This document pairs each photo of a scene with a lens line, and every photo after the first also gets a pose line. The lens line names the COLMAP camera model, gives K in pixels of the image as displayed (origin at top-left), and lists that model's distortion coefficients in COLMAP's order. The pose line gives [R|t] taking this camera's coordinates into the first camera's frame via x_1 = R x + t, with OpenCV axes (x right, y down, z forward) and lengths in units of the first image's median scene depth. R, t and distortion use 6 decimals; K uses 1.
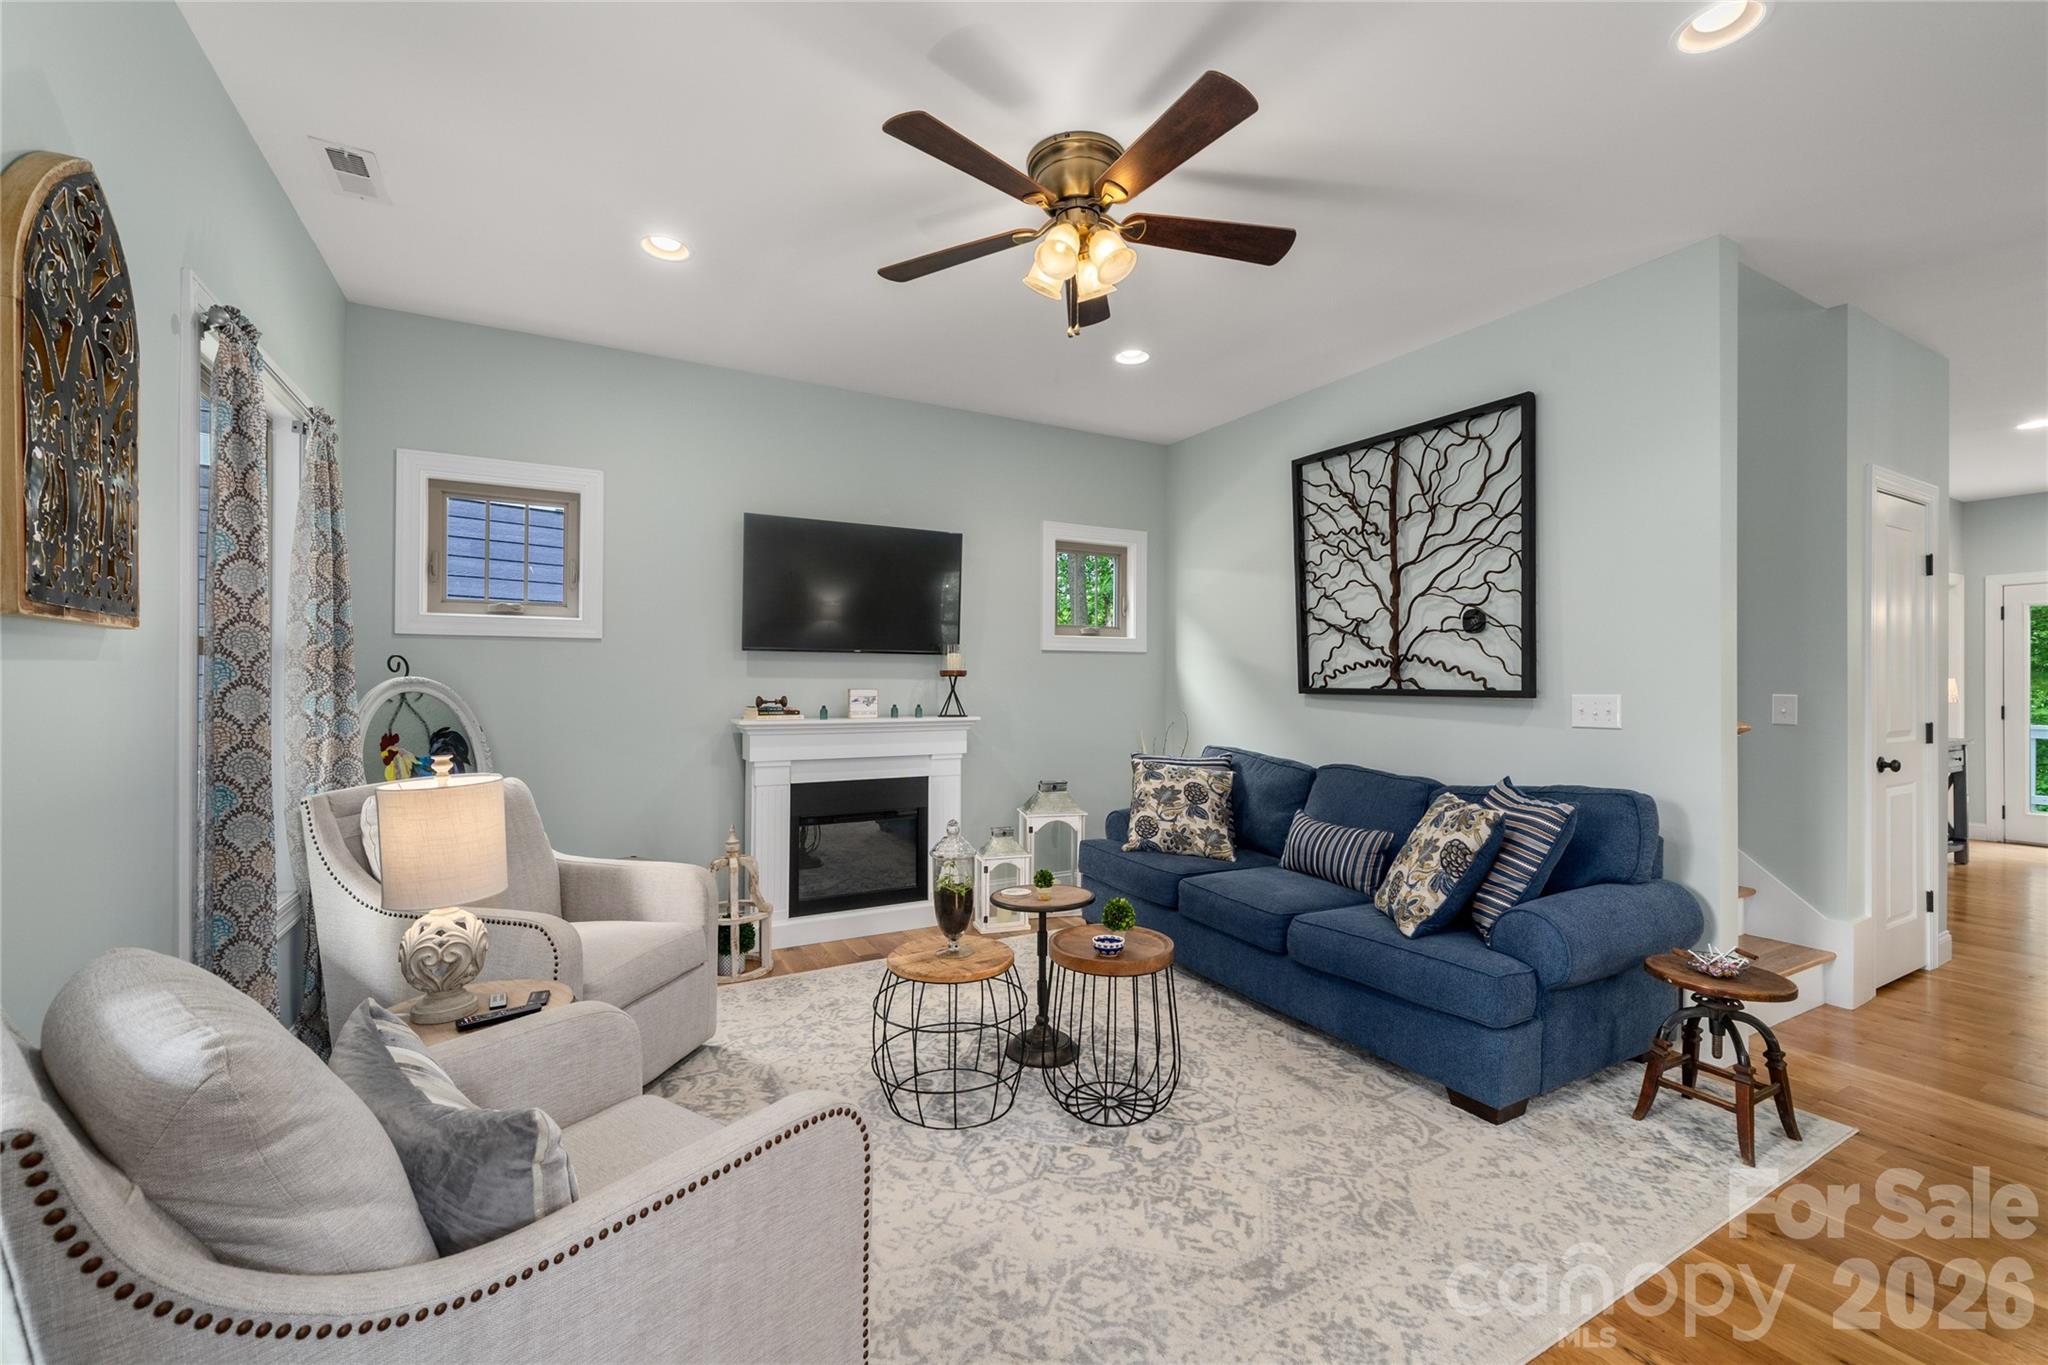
lens RADIAL K [[839.2, 0, 1024.5], [0, 839.2, 678.1], [0, 0, 1]] dist [-0.000958, 0.000022]
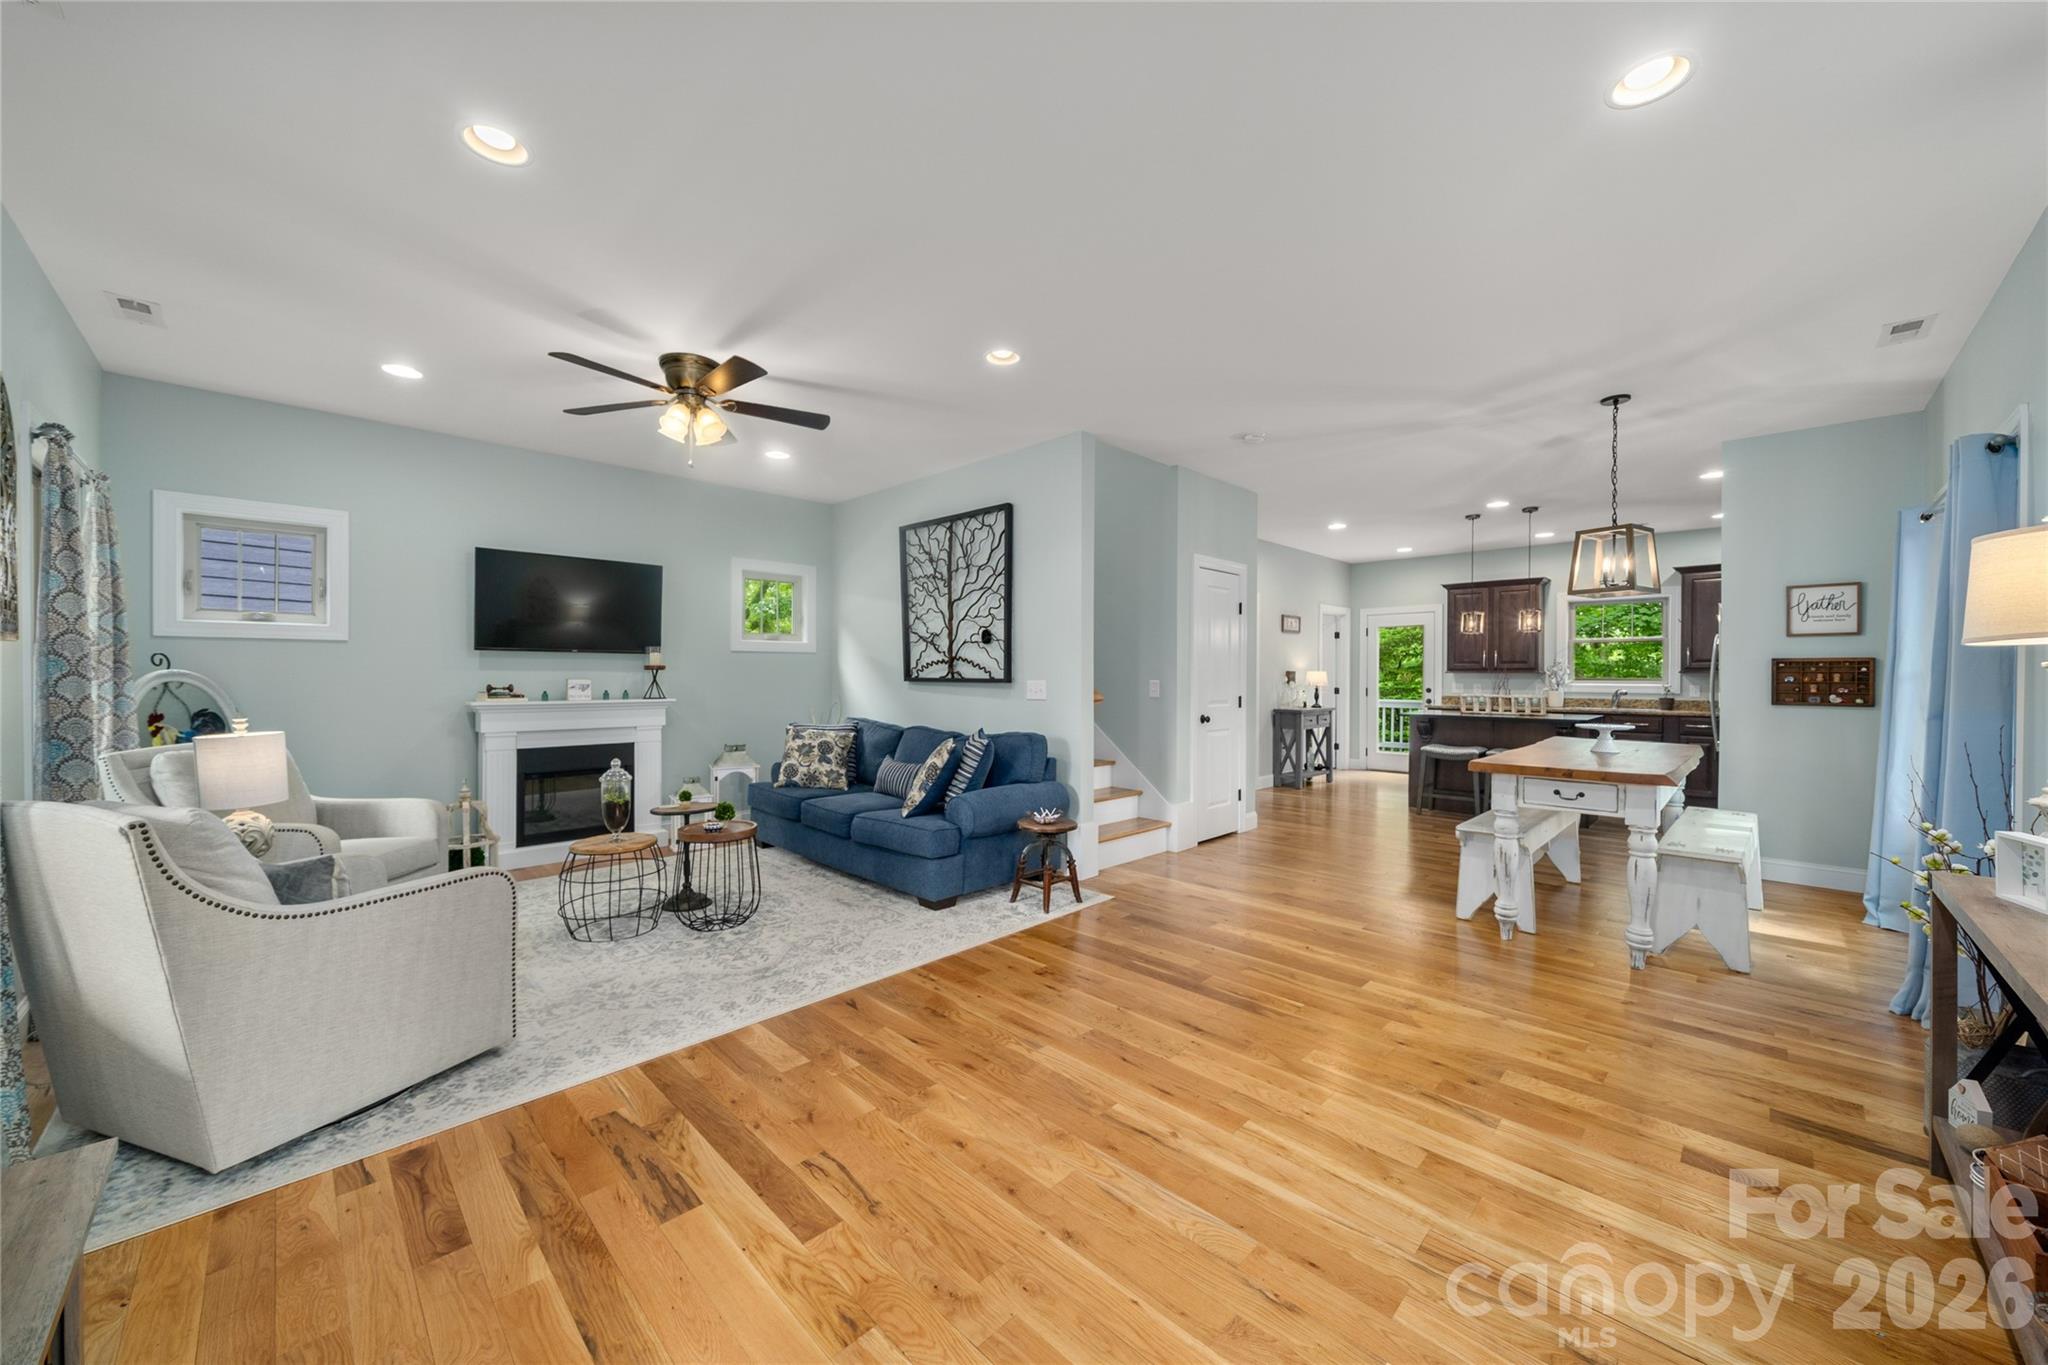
lens RADIAL K [[745.9, 0, 1023.5], [0, 745.9, 678.2], [0, 0, 1]] dist [-0.002892, -0.000272]
pose [[0.960611, -0.002135, 0.277890, 0.197541], [-0.000651, 0.999950, 0.009933, -0.000731], [-0.277897, -0.009723, 0.960562, -0.434934]]
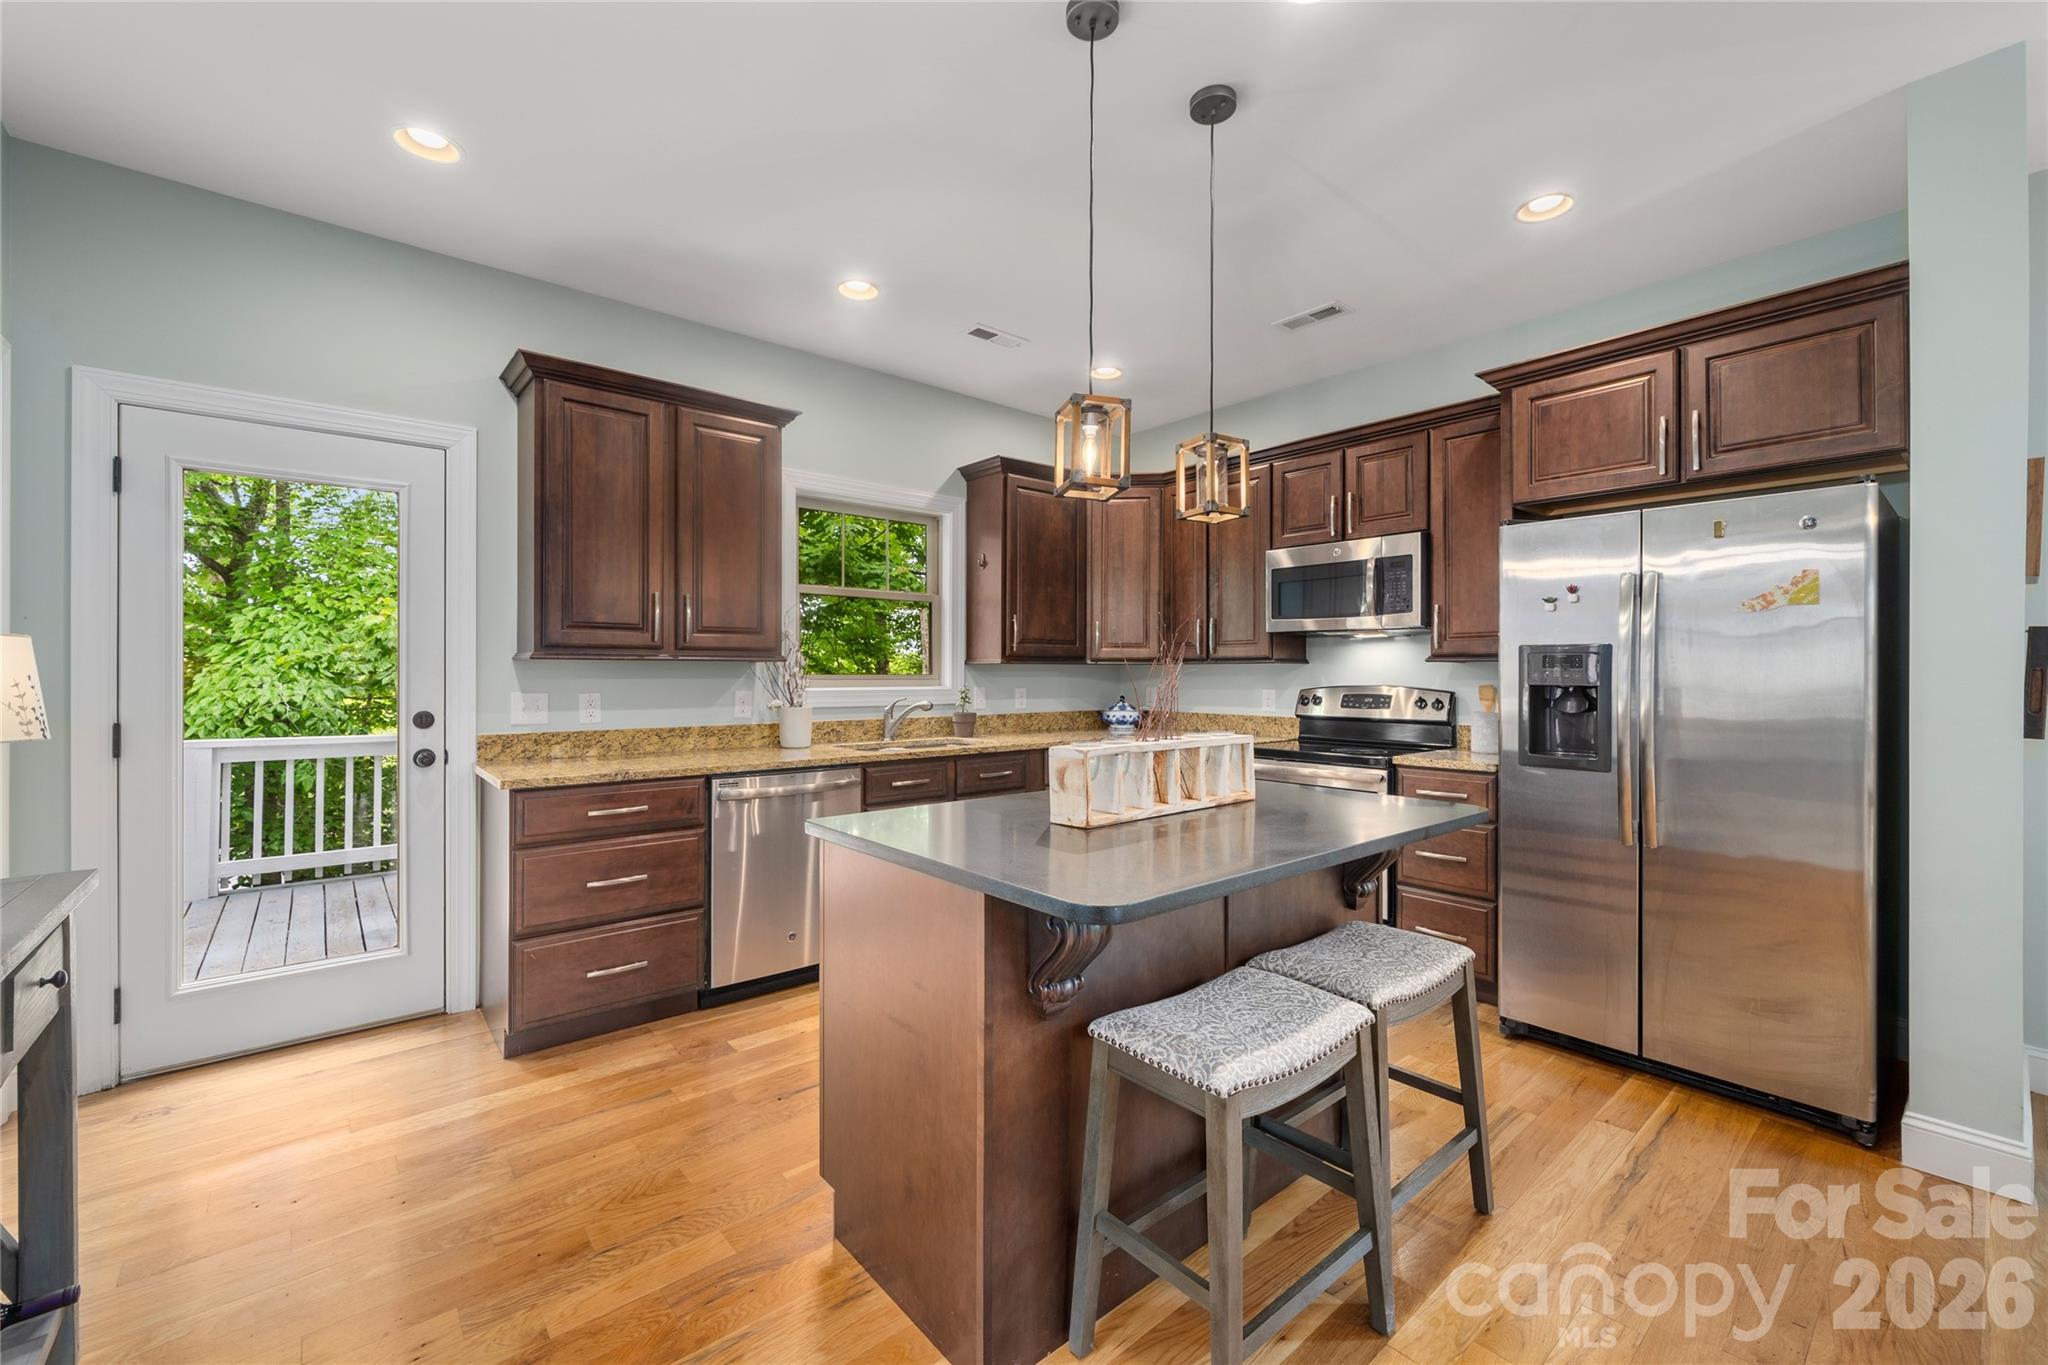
lens RADIAL K [[833.7, 0, 1022.3], [0, 833.7, 673.0], [0, 0, 1]] dist [0.000432, 0.000146]
pose [[-0.198209, -0.004721, 0.980148, 1.373563], [-0.006248, 0.999974, 0.003554, 0.013225], [-0.980140, -0.005419, -0.198233, 1.291564]]
